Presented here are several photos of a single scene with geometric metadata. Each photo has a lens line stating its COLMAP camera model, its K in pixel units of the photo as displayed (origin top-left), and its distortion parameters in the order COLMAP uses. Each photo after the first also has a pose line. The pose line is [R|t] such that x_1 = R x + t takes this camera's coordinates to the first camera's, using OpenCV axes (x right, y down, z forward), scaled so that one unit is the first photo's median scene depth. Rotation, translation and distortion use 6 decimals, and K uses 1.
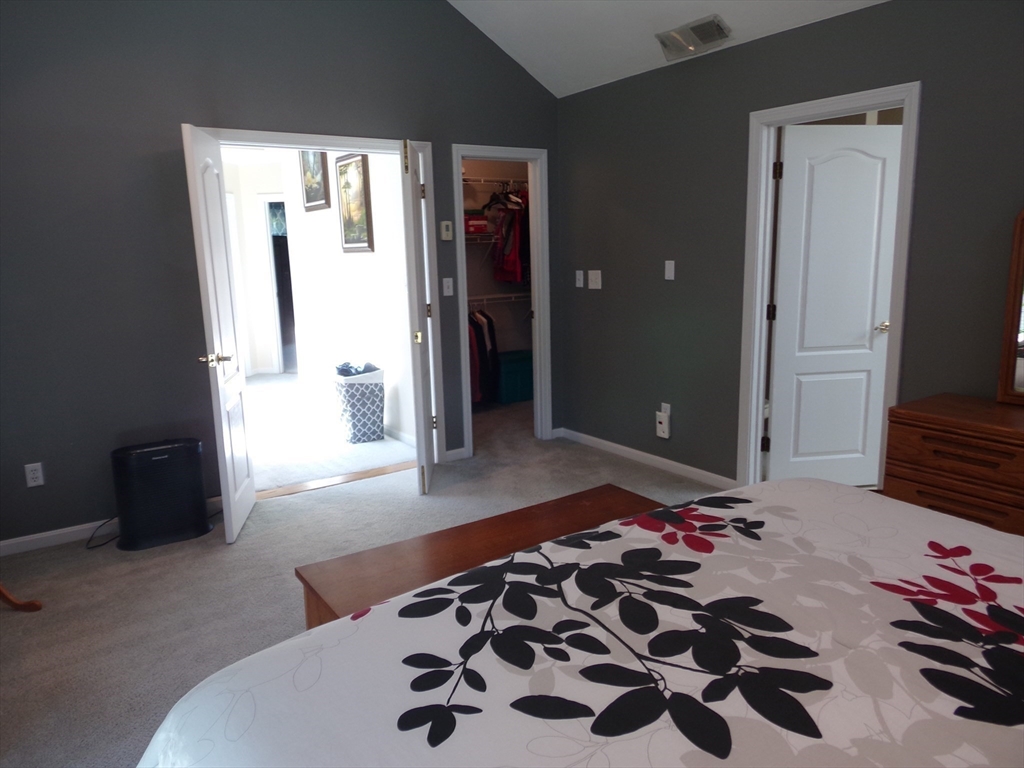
lens RADIAL K [[732.3, 0, 512.5], [0, 732.3, 383.0], [0, 0, 1]] dist [0.070563, -0.078699]
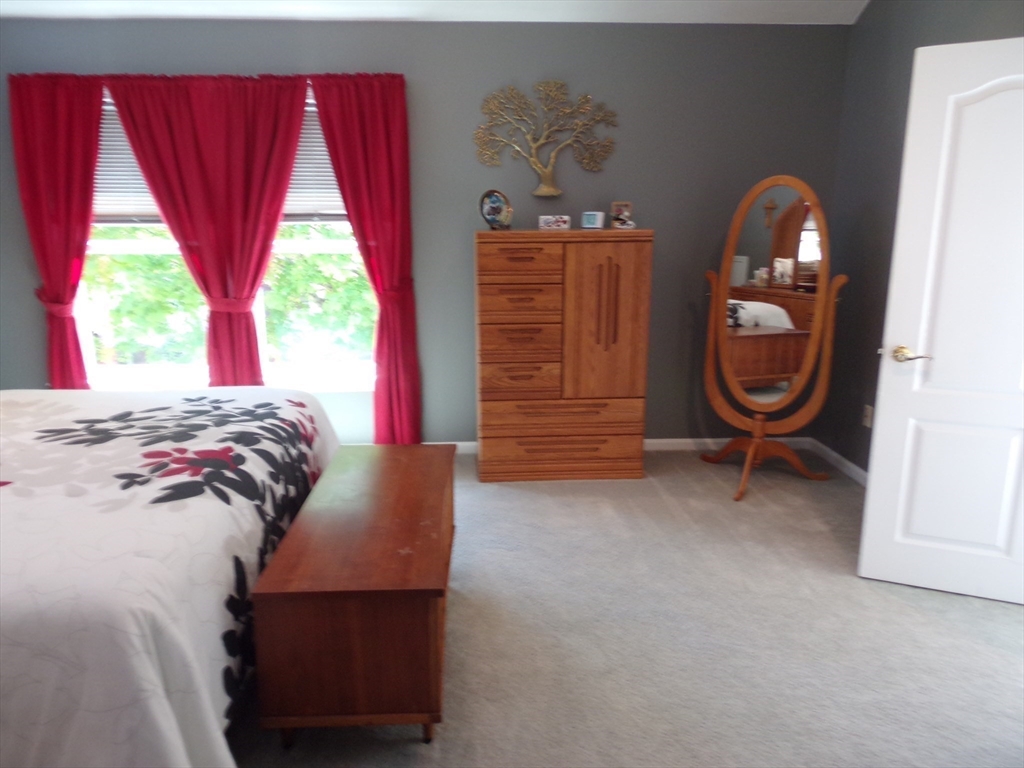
lens RADIAL K [[732.3, 0, 512.5], [0, 732.3, 385.0], [0, 0, 1]] dist [0.070563, -0.078699]
pose [[-0.512321, 0.214786, -0.831501, 0.959446], [-0.160351, 0.927268, 0.338323, -0.421752], [0.843691, 0.306662, -0.440618, 2.006603]]
